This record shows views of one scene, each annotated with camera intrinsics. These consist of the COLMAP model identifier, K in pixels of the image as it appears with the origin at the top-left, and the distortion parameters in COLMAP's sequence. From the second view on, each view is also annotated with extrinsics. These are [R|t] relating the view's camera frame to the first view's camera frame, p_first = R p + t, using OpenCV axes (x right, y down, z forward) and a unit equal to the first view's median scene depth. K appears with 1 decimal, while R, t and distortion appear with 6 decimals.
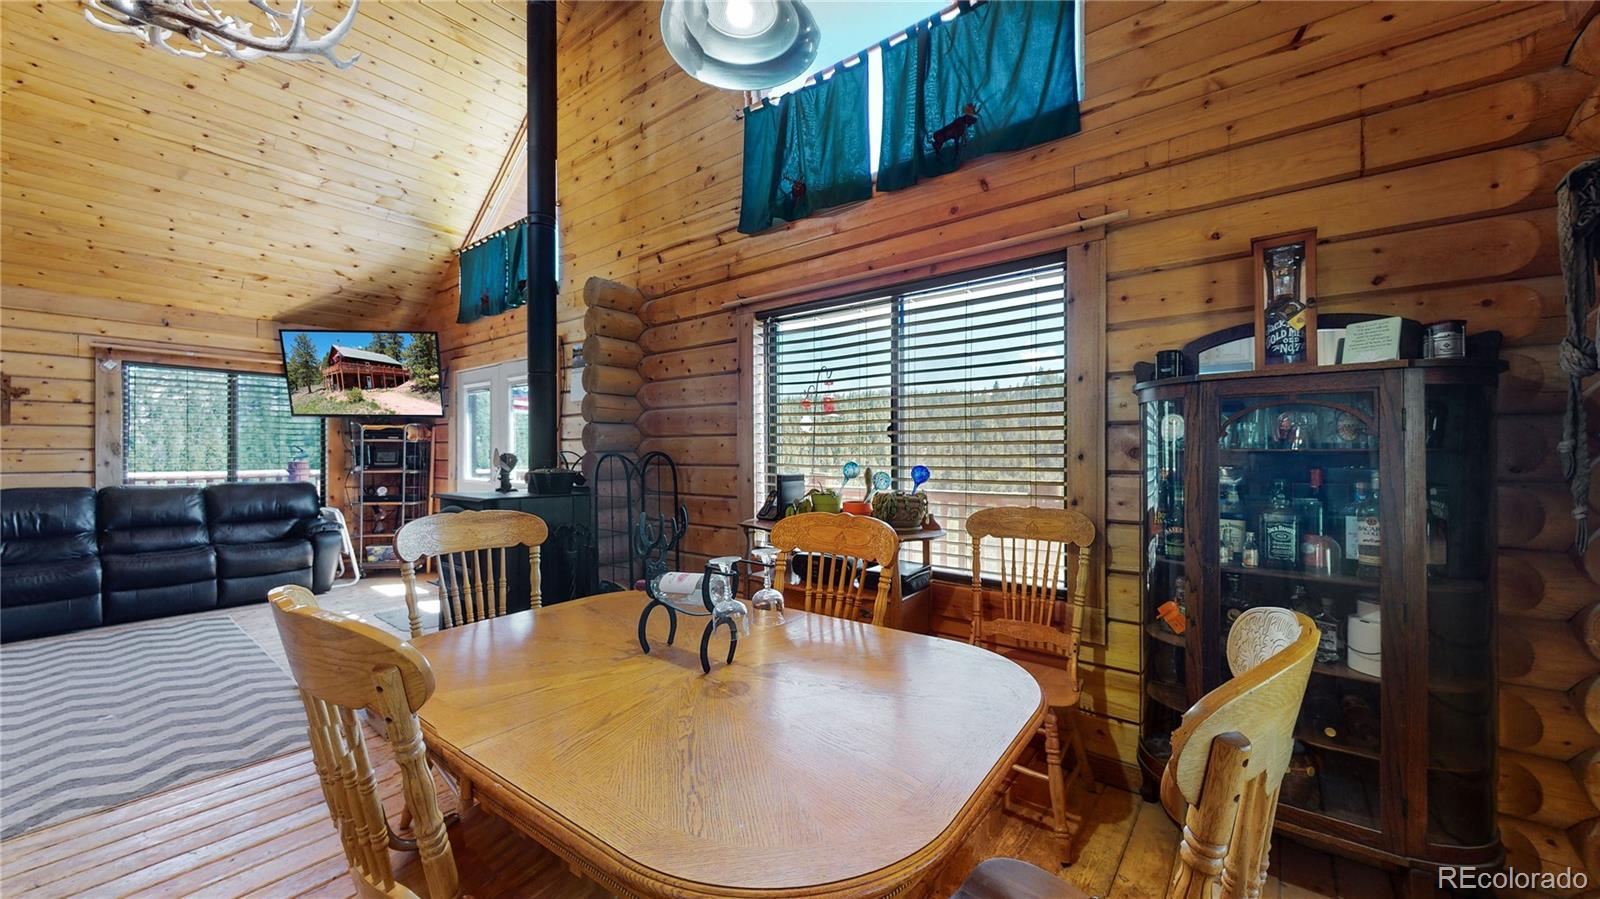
lens RADIAL K [[587.5, 0, 796.9], [0, 587.5, 451.5], [0, 0, 1]] dist [0.001893, 0.000572]
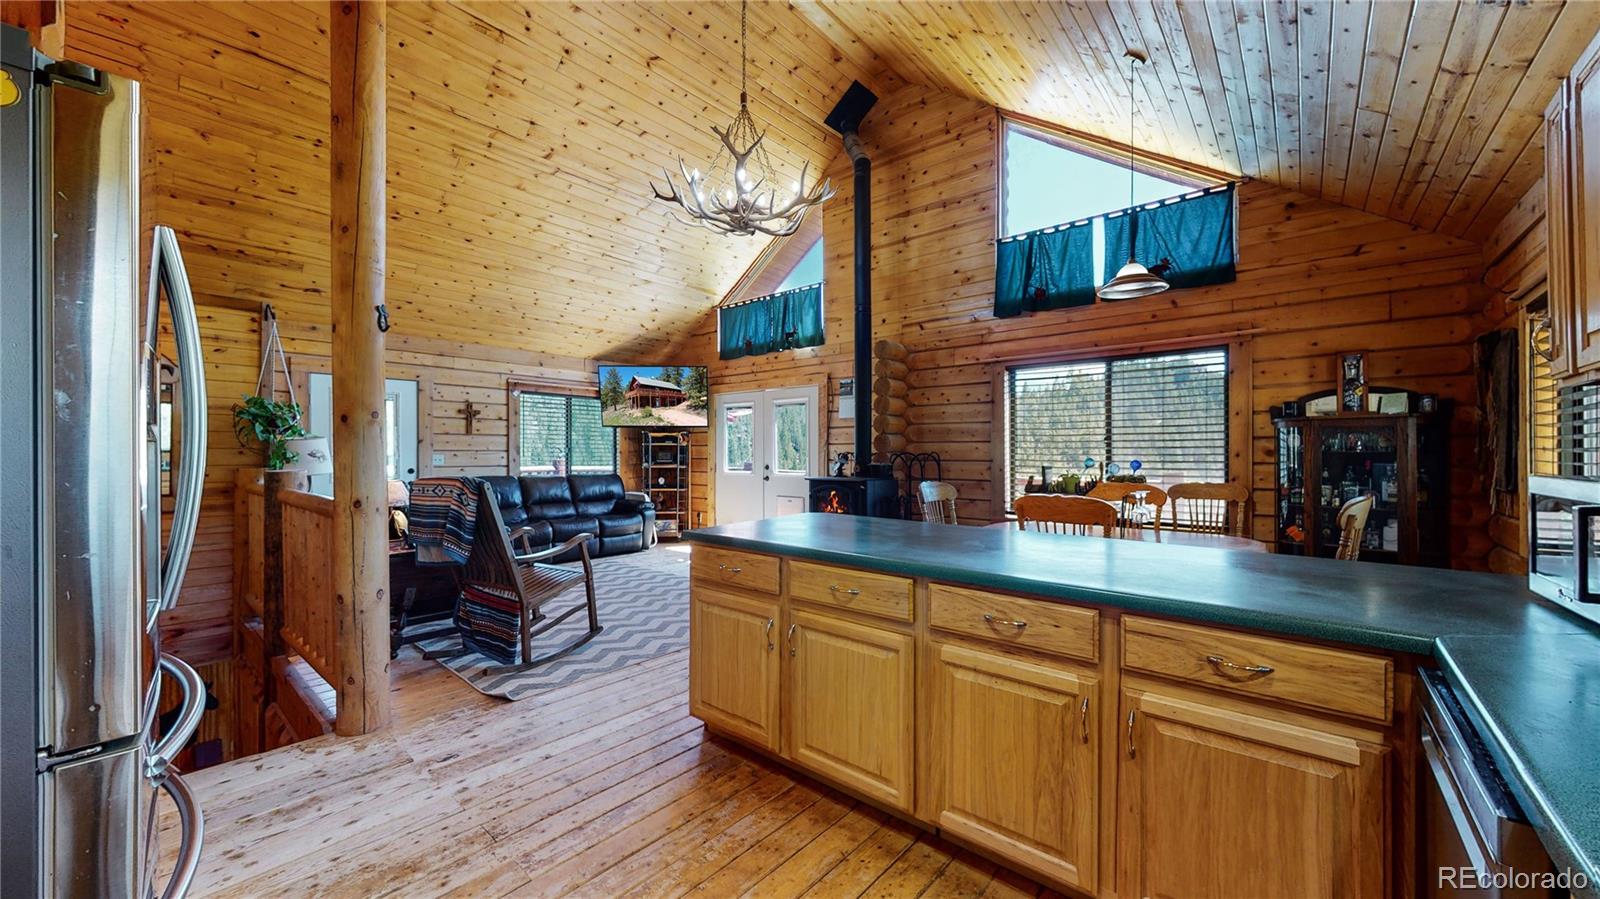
lens RADIAL K [[587.5, 0, 799.0], [0, 587.5, 451.0], [0, 0, 1]] dist [0.001893, 0.000572]
pose [[0.999020, -0.000194, -0.044259, -0.506674], [0.000122, 0.999999, -0.001627, -0.000908], [0.044259, 0.001620, 0.999019, -0.572301]]
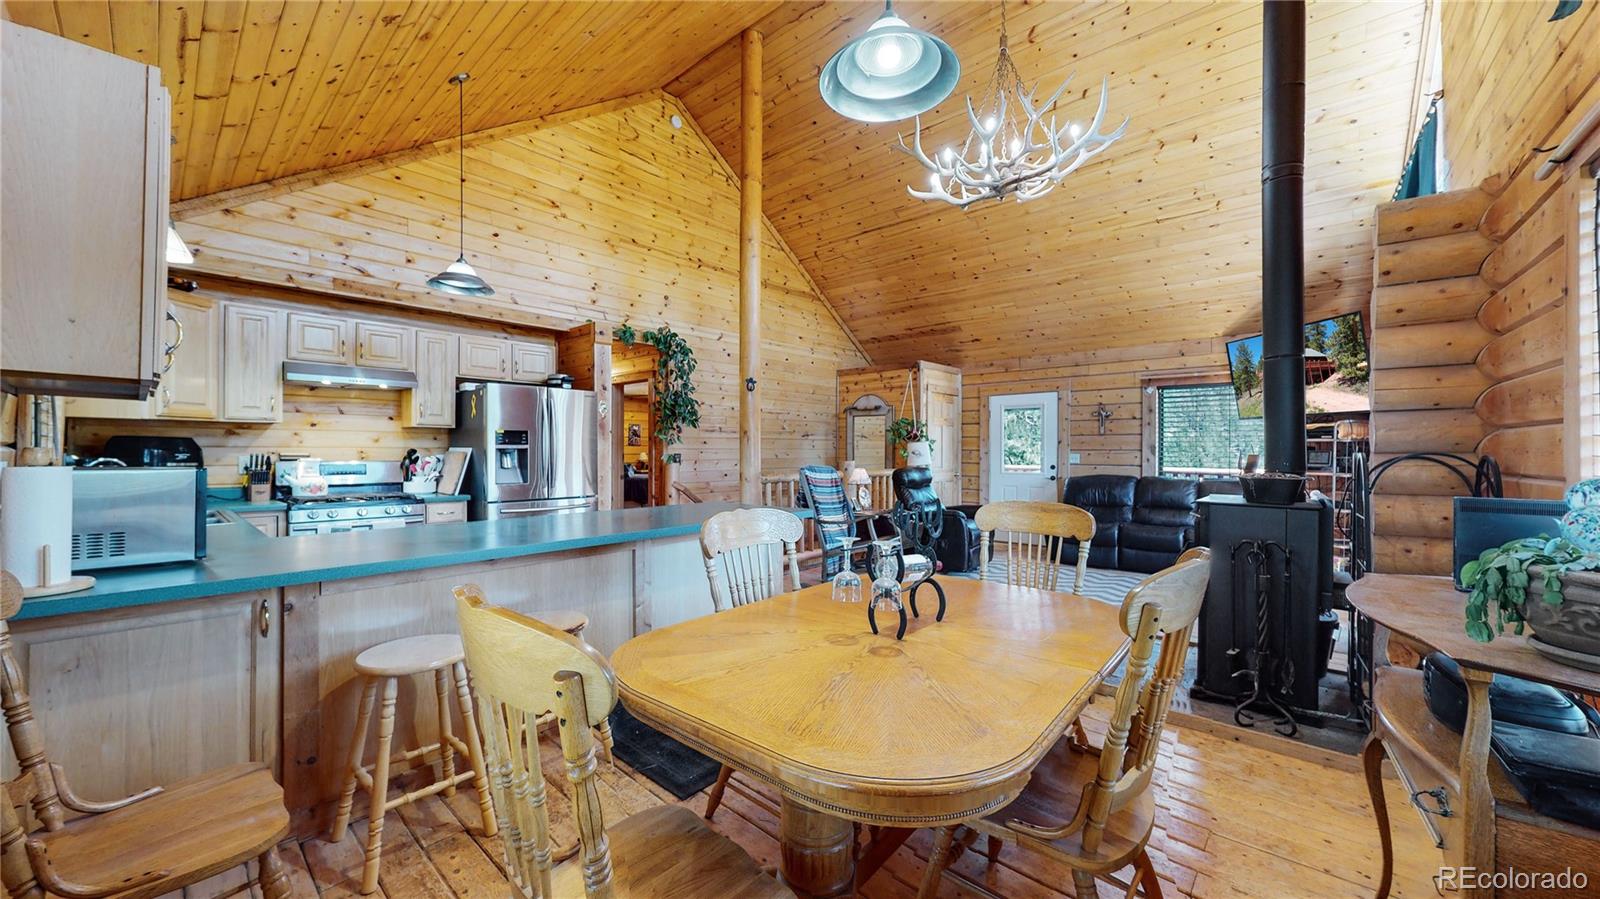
lens RADIAL K [[587.5, 0, 800.6], [0, 587.5, 453.1], [0, 0, 1]] dist [0.001893, 0.000572]
pose [[-0.061370, 0.004057, -0.998107, 0.381511], [-0.001587, 0.999990, 0.004162, -0.001496], [0.998114, 0.001840, -0.061363, 0.325466]]
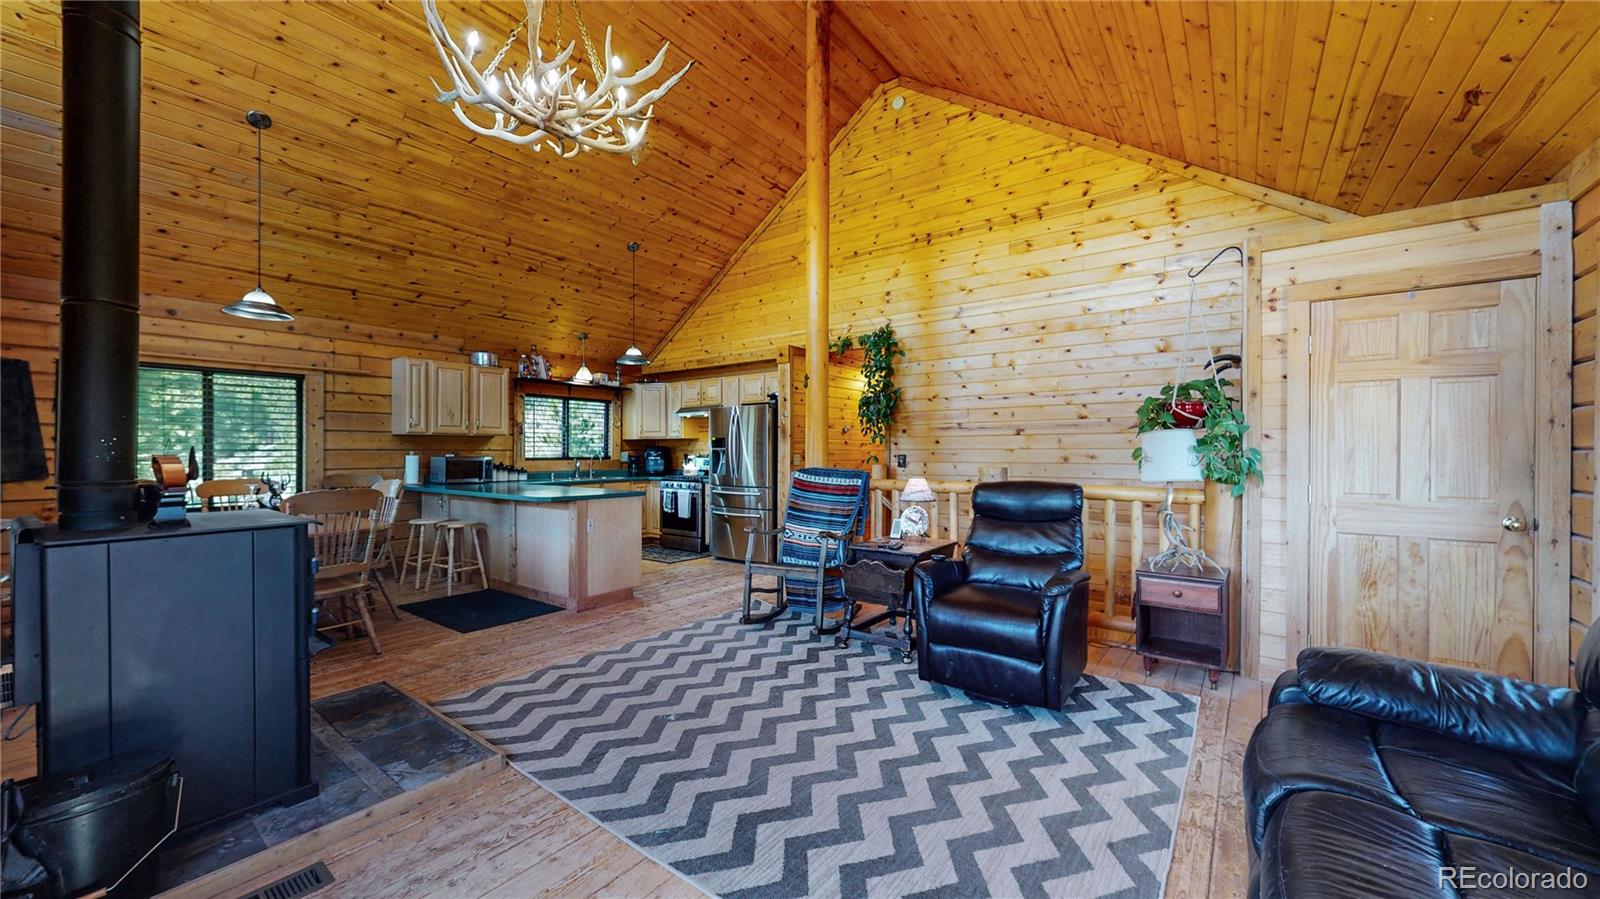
lens RADIAL K [[587.5, 0, 801.0], [0, 587.5, 446.6], [0, 0, 1]] dist [0.001893, 0.000572]
pose [[-0.999644, -0.000785, -0.026680, -0.994742], [-0.000535, 0.999956, -0.009369, 0.000176], [0.026686, -0.009351, -0.999600, 1.455633]]
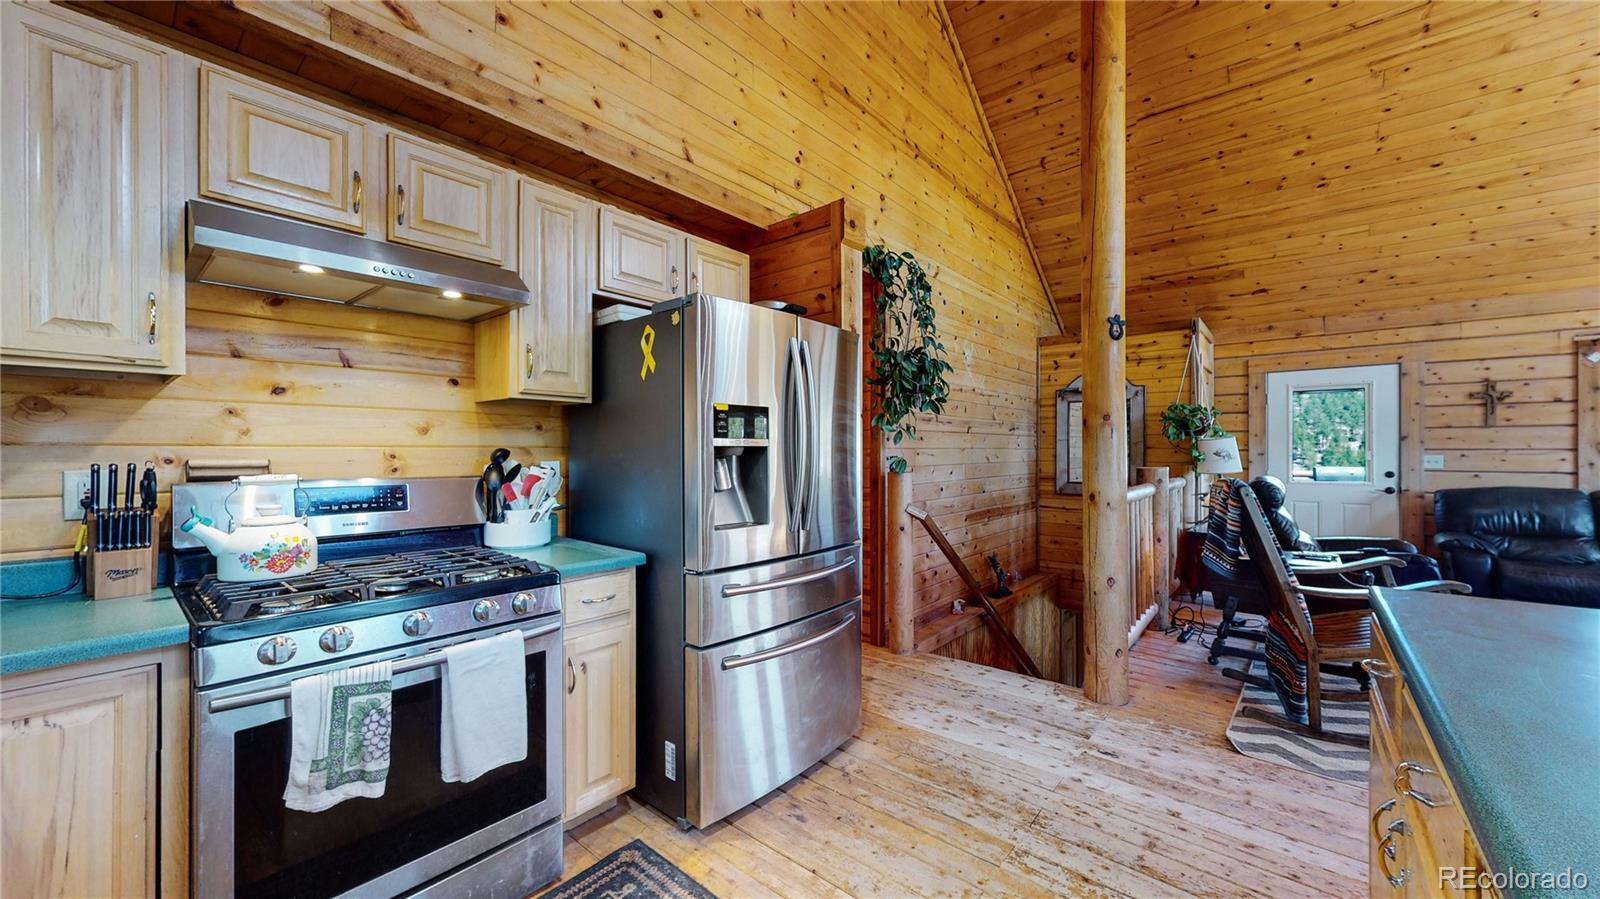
lens RADIAL K [[587.5, 0, 801.1], [0, 587.5, 453.1], [0, 0, 1]] dist [0.001893, 0.000572]
pose [[-0.035928, 0.003639, -0.999348, -0.258847], [0.000456, 0.999993, 0.003625, -0.002242], [0.999354, -0.000326, -0.035929, -0.266971]]
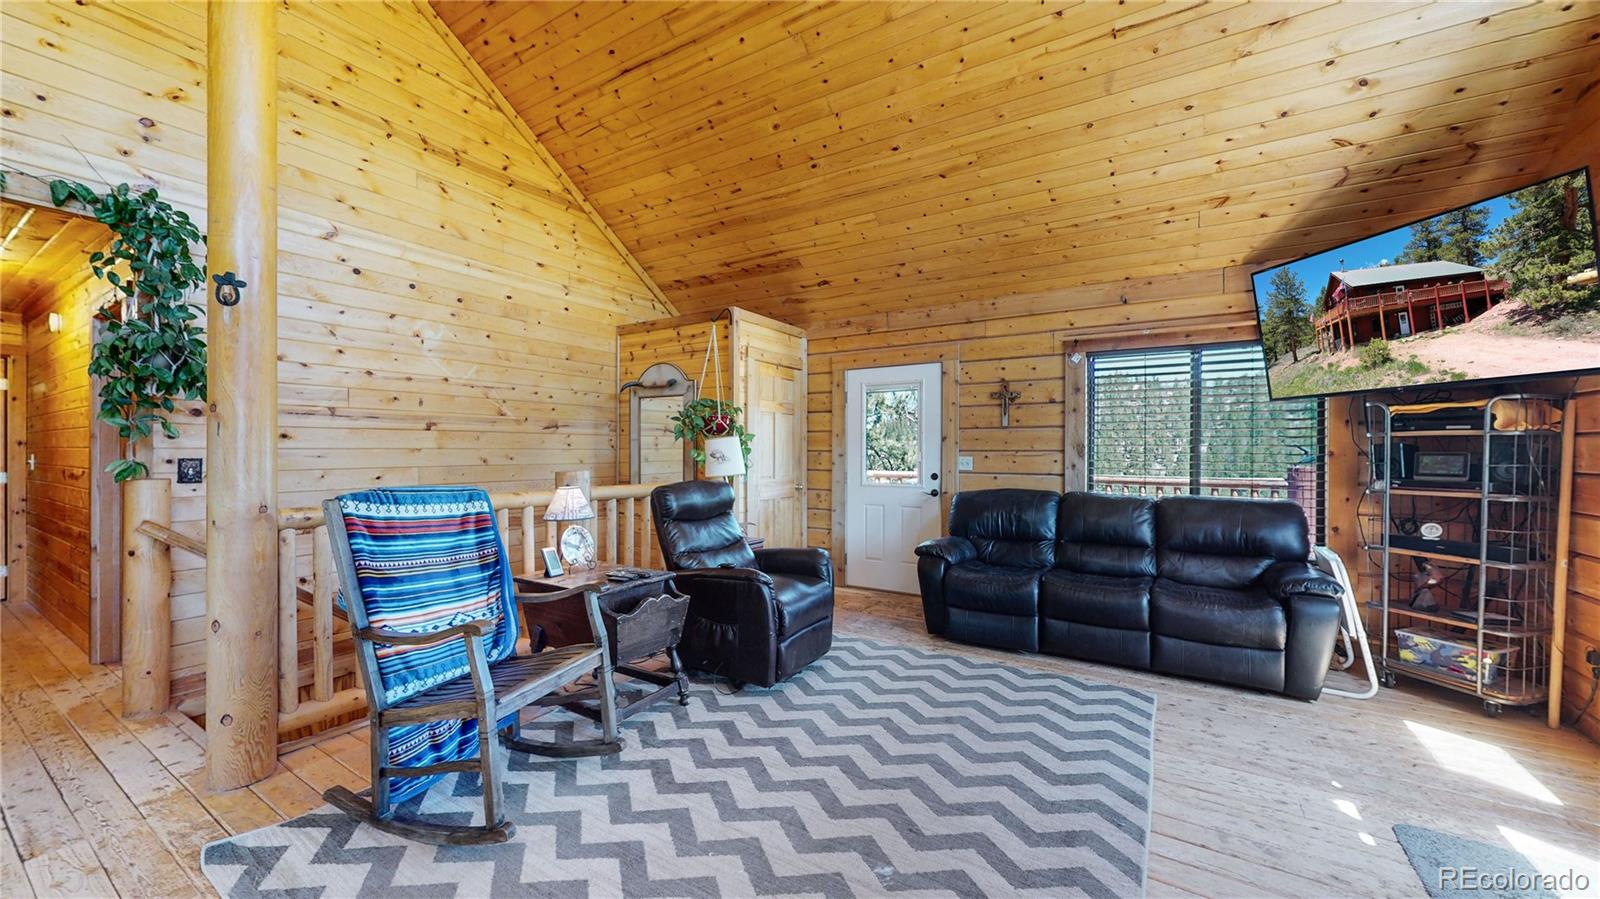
lens RADIAL K [[587.5, 0, 798.8], [0, 587.5, 453.5], [0, 0, 1]] dist [0.001893, 0.000572]
pose [[0.113346, 0.003511, -0.993549, -0.398767], [-0.001047, 0.999994, 0.003414, -0.002898], [0.993555, 0.000653, 0.113349, 0.609560]]
